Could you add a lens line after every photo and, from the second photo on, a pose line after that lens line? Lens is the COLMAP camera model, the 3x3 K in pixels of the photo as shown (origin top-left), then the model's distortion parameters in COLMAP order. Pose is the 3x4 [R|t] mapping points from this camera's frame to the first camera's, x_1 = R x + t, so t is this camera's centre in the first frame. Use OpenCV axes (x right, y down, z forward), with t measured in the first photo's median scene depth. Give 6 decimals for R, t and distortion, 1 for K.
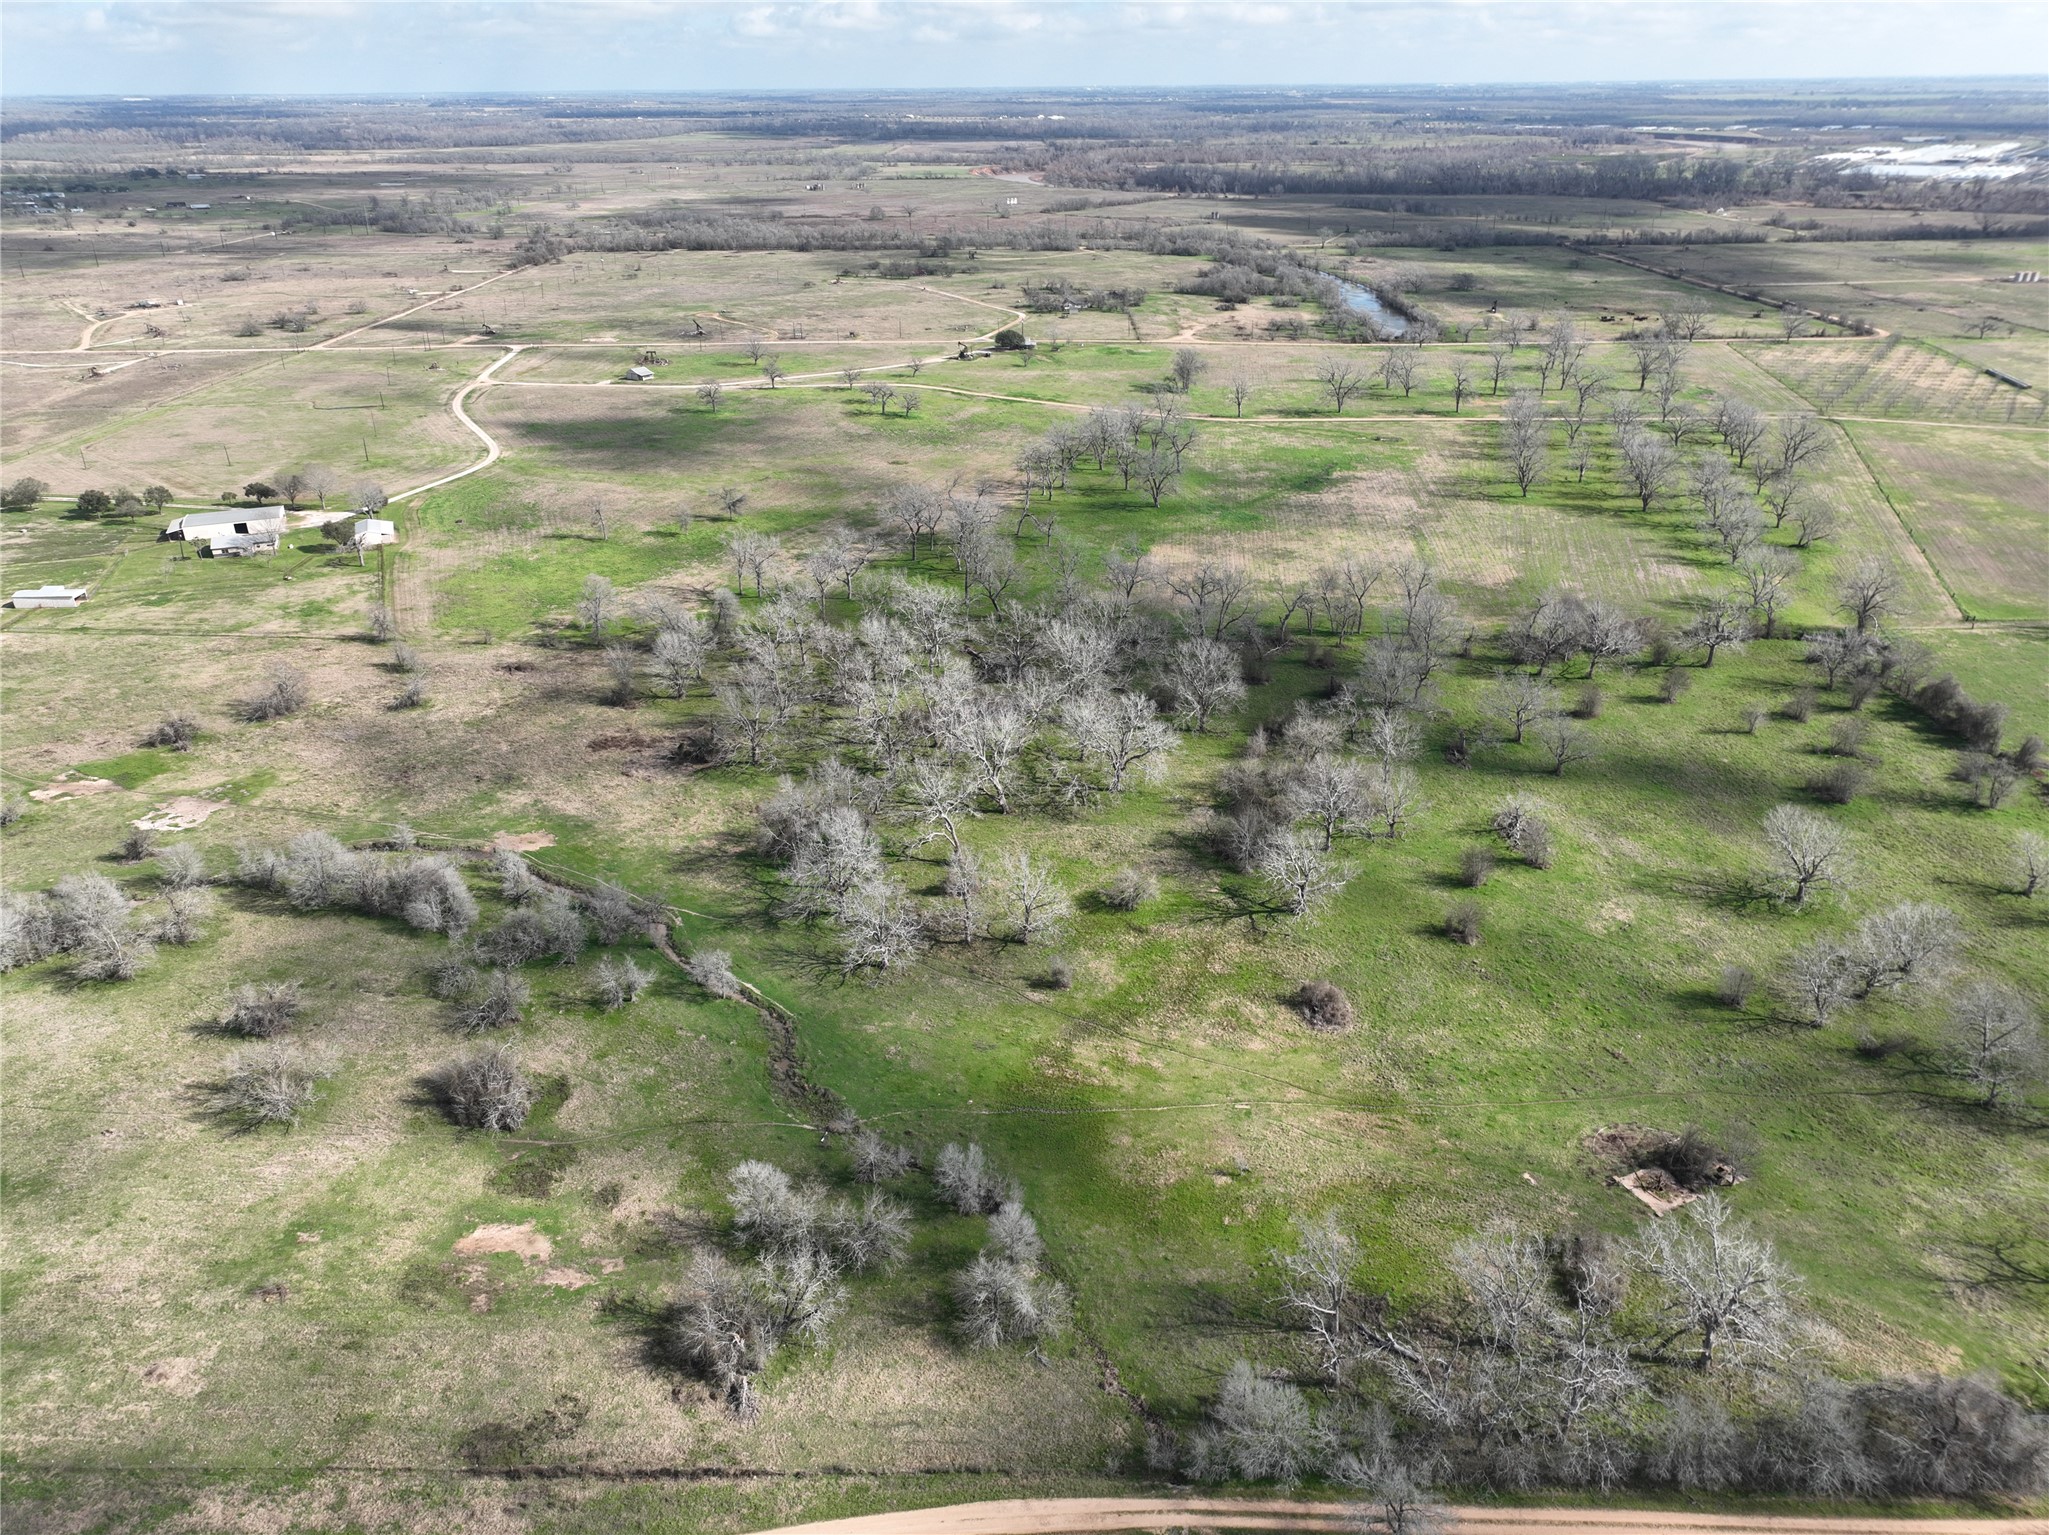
lens RADIAL K [[1440.2, 0, 1026.1], [0, 1440.2, 766.1], [0, 0, 1]] dist [-0.004623, 0.021823]
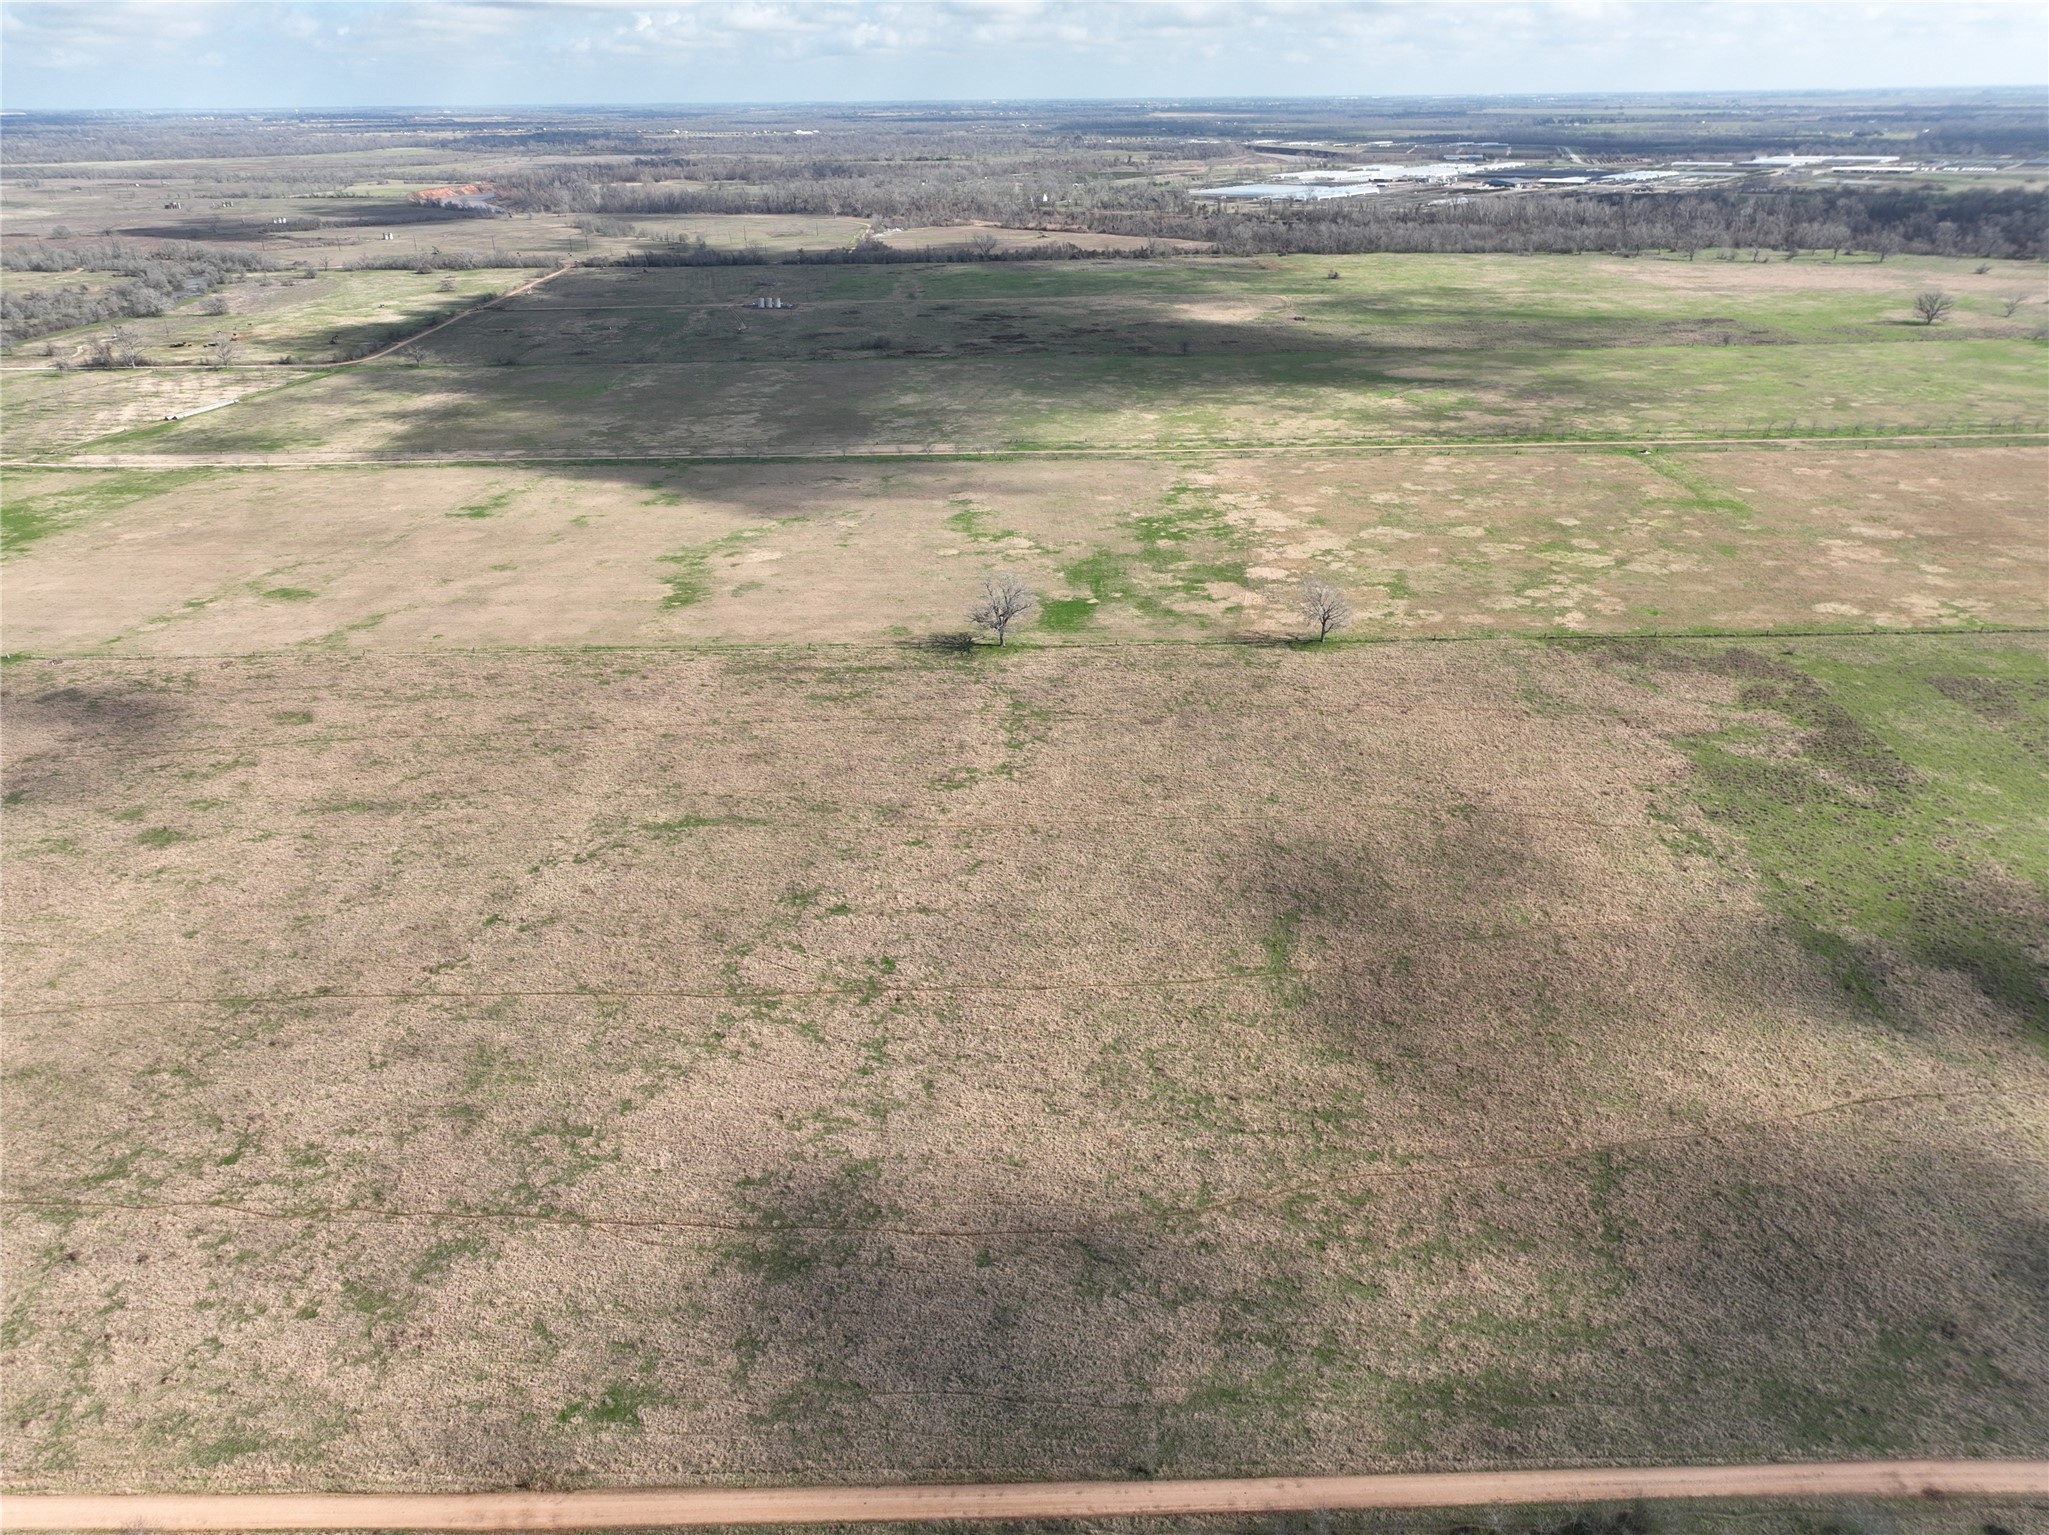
lens RADIAL K [[1440.2, 0, 1028.6], [0, 1440.2, 771.4], [0, 0, 1]] dist [-0.004623, 0.021823]
pose [[0.999998, -0.002224, 0.000176, 0.915069], [0.002225, 0.999991, -0.003664, -0.007970], [-0.000168, 0.003664, 0.999993, -0.002333]]
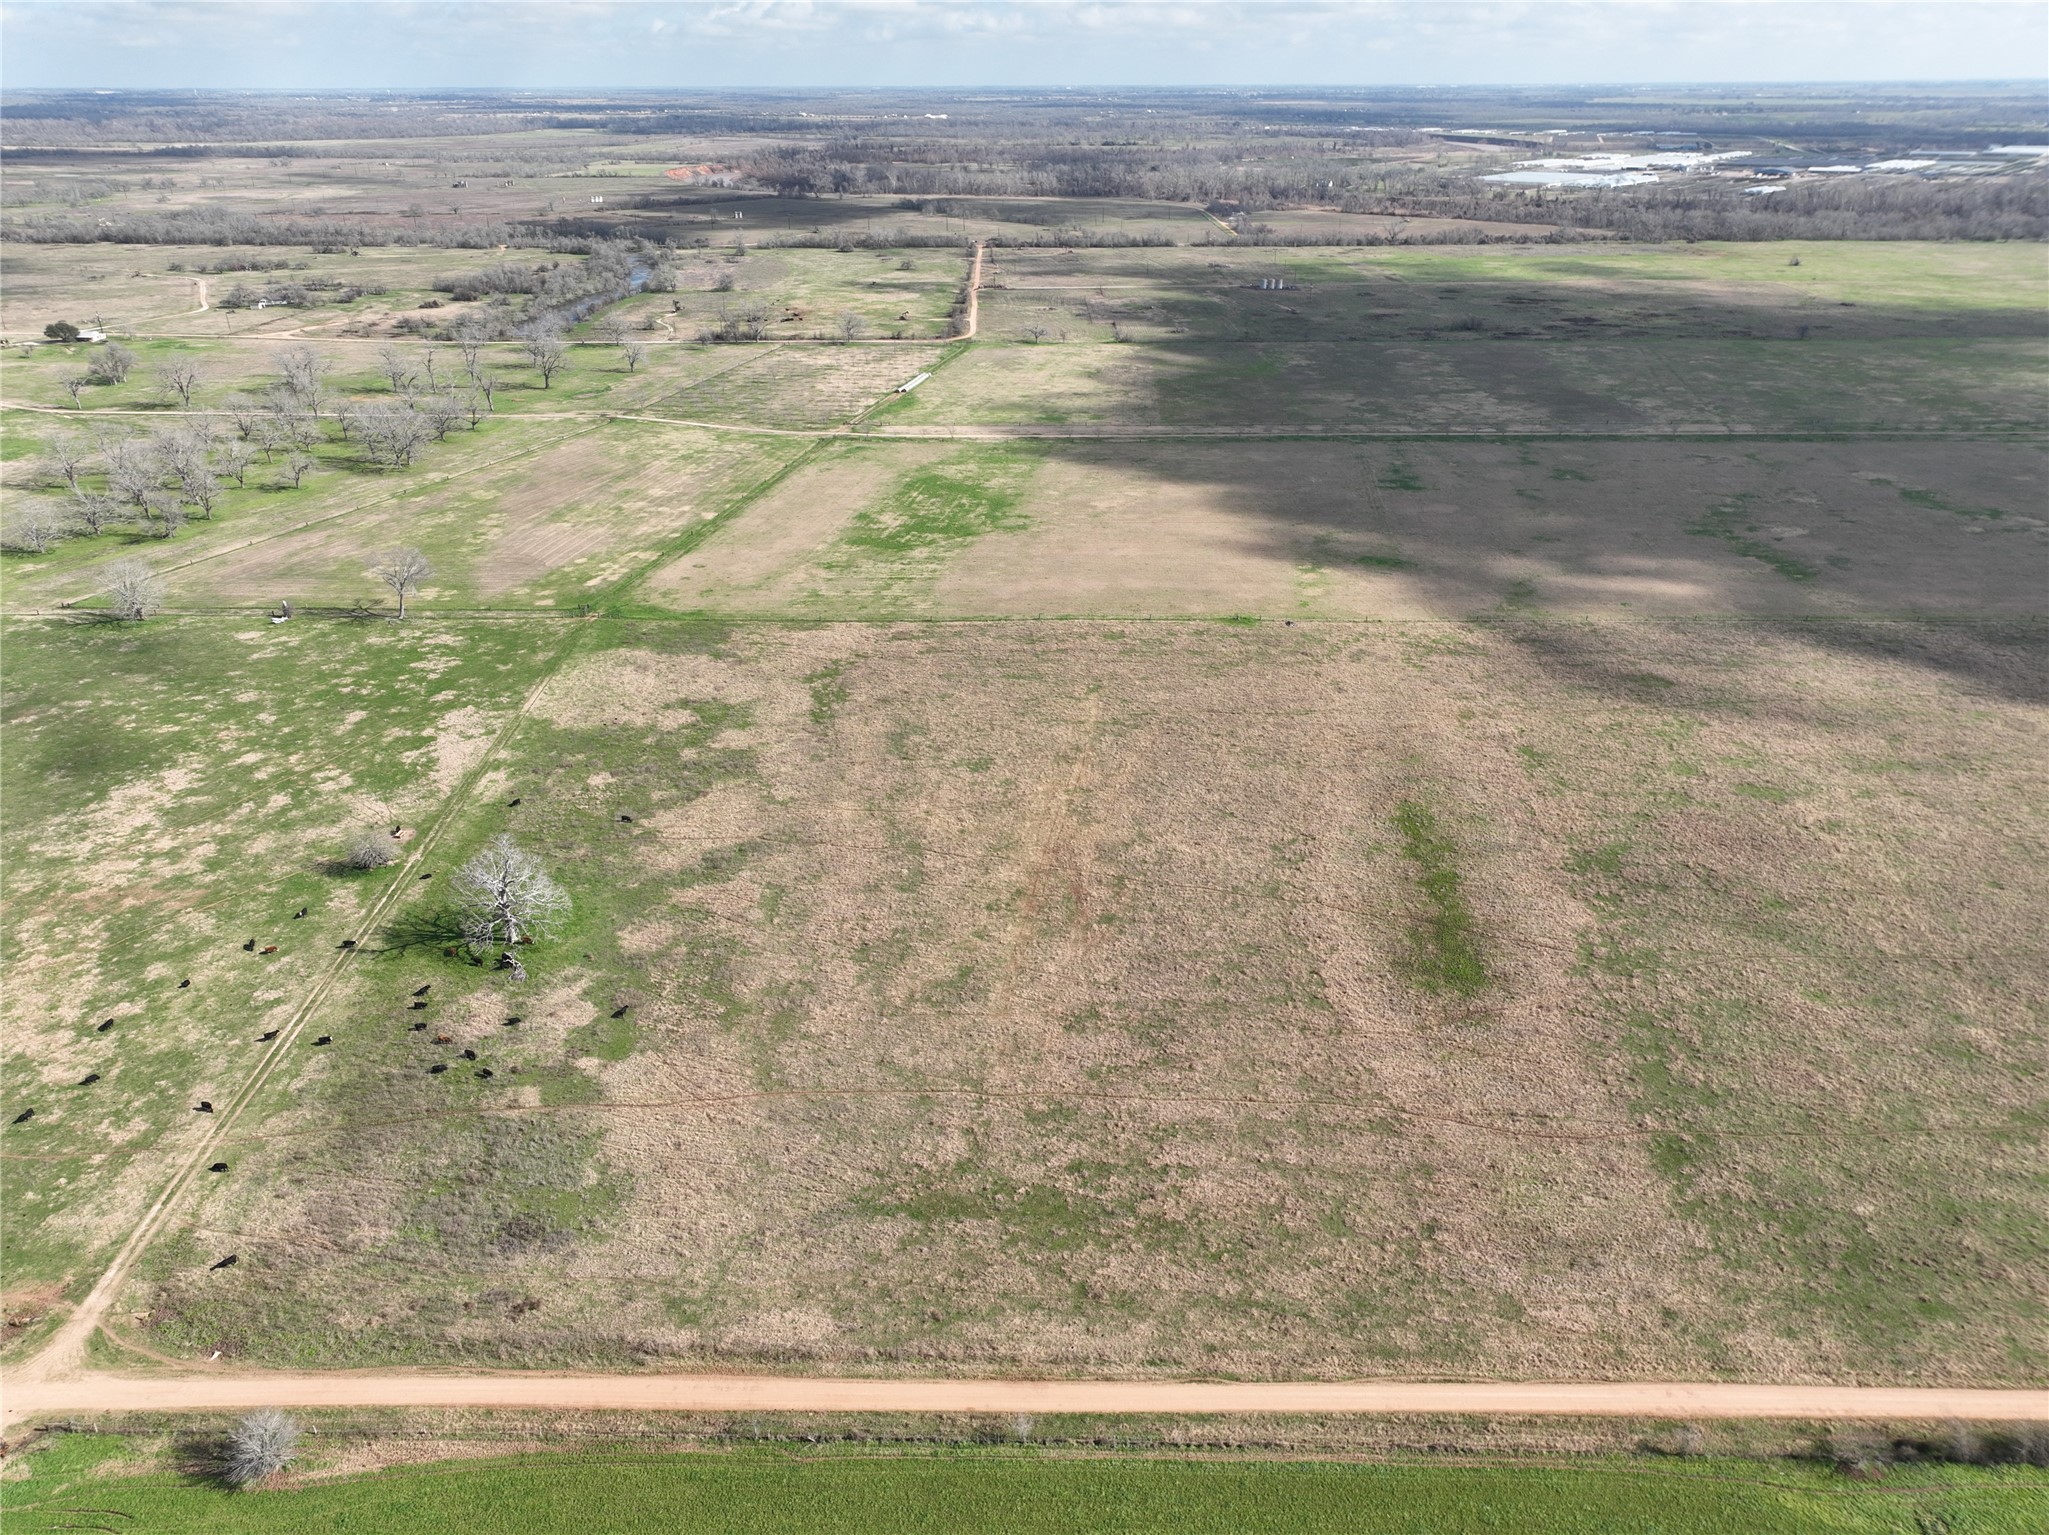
lens RADIAL K [[1440.2, 0, 1028.6], [0, 1440.2, 762.8], [0, 0, 1]] dist [-0.004623, 0.021823]
pose [[0.999715, 0.014830, -0.018717, 0.572196], [-0.014843, 0.999890, -0.000574, 0.000755], [0.018706, 0.000851, 0.999825, -0.013703]]
